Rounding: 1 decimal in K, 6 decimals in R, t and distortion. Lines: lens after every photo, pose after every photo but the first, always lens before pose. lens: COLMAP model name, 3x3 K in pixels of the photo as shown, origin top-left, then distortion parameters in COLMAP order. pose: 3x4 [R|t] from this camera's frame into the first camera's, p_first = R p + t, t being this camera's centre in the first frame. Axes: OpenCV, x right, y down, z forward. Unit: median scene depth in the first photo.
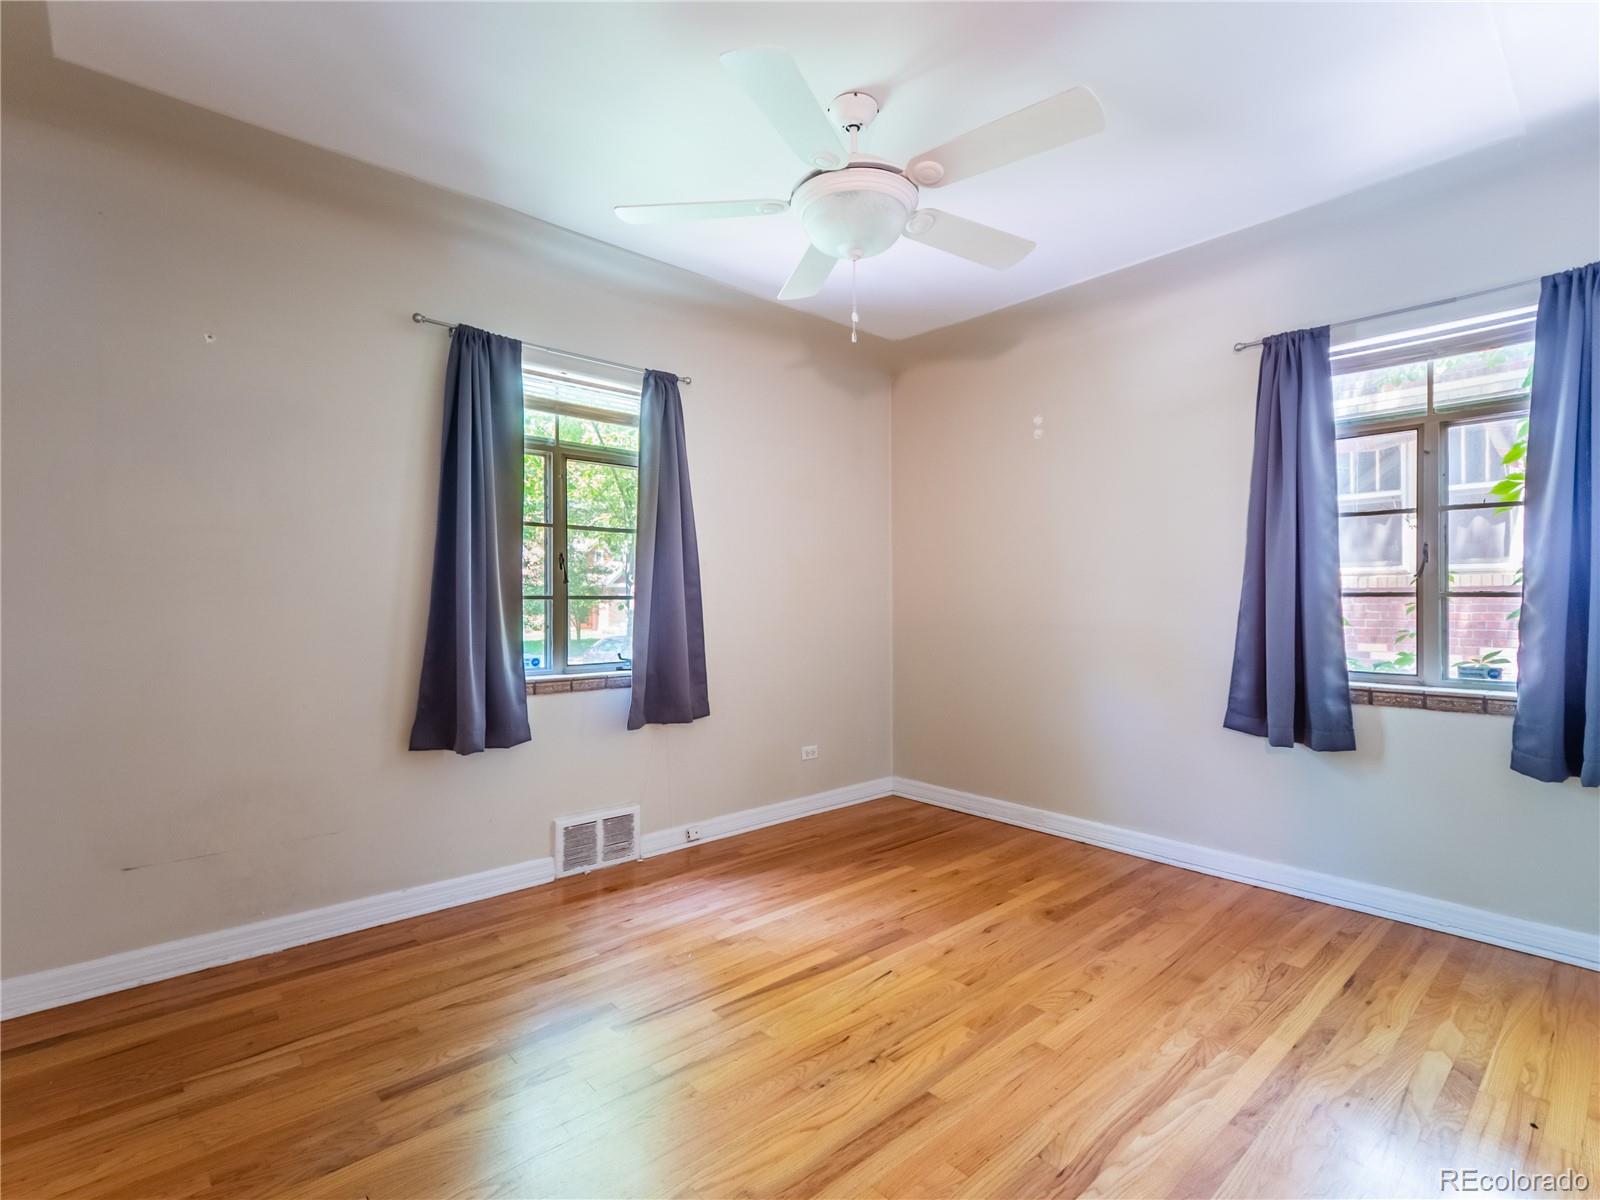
lens RADIAL K [[768.0, 0, 794.8], [0, 768.0, 602.3], [0, 0, 1]] dist [0.007239, 0.000388]
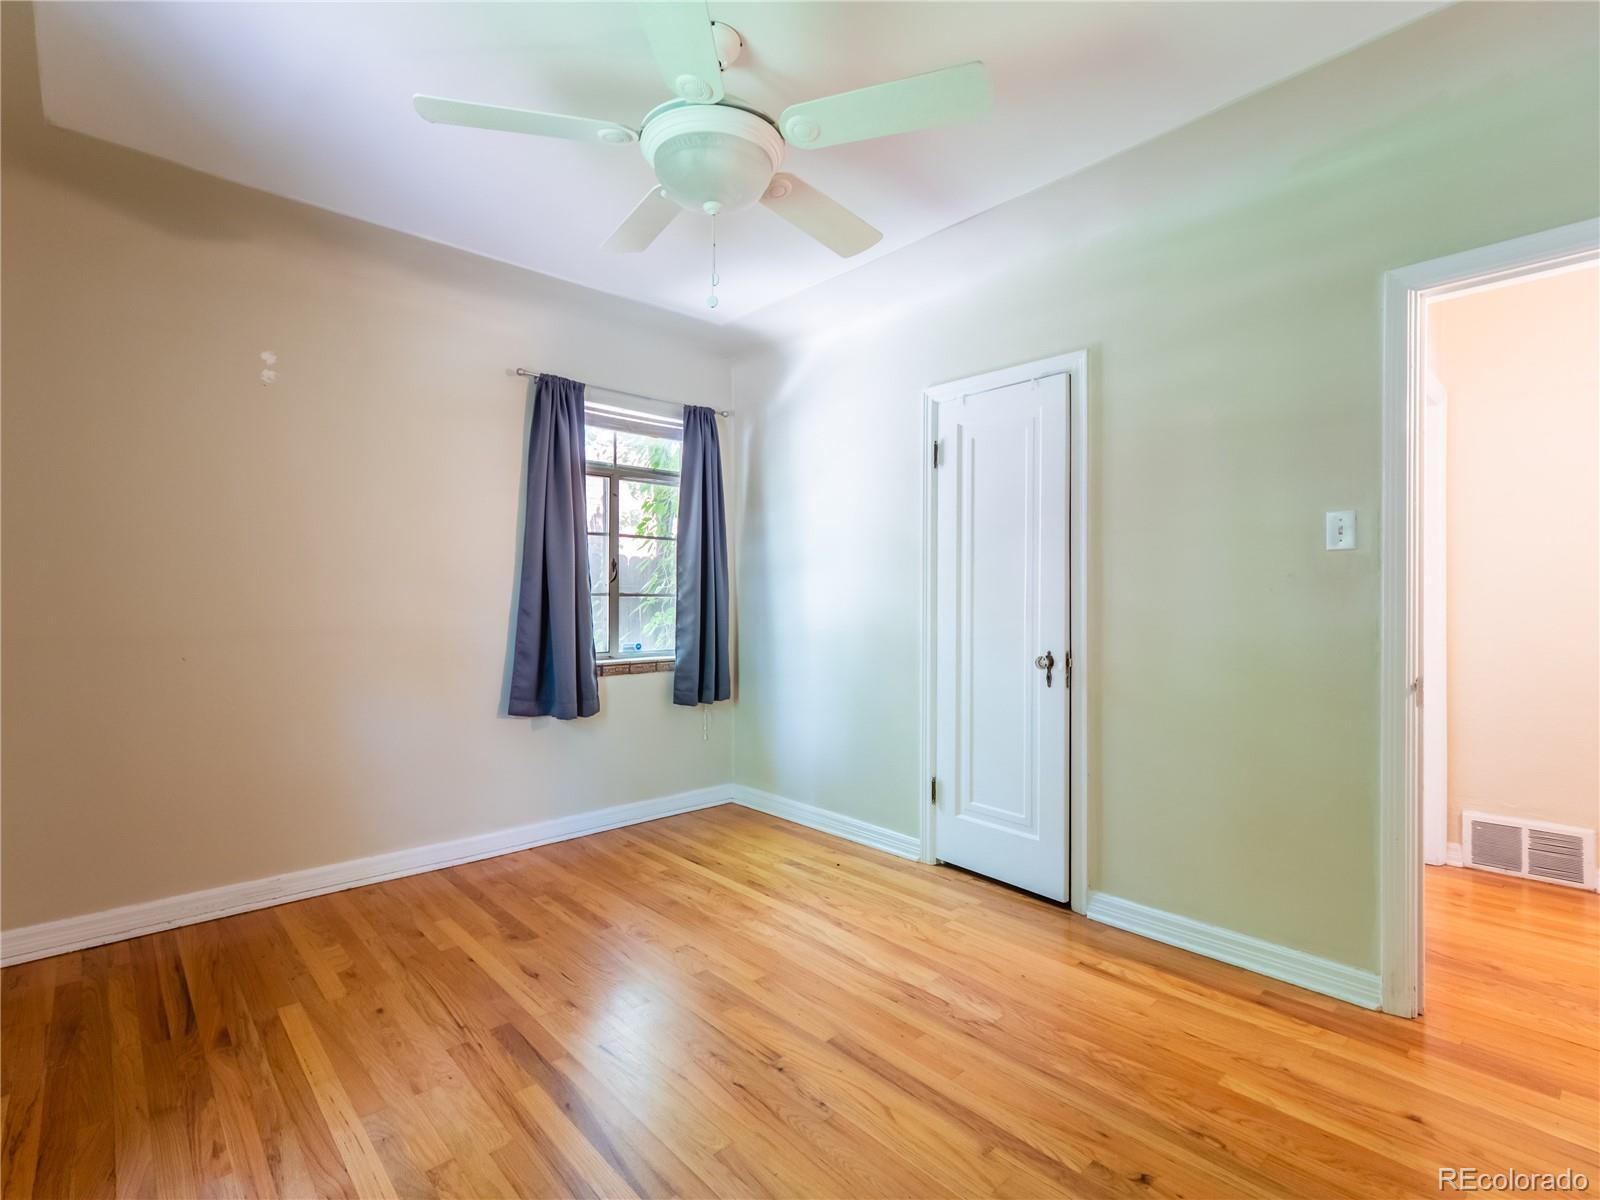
lens RADIAL K [[768.0, 0, 794.6], [0, 768.0, 600.3], [0, 0, 1]] dist [0.007239, 0.000388]
pose [[-0.009073, -0.002250, 0.999956, -0.600460], [0.002794, 0.999994, 0.002275, -0.001611], [-0.999955, 0.002815, -0.009066, 0.678090]]
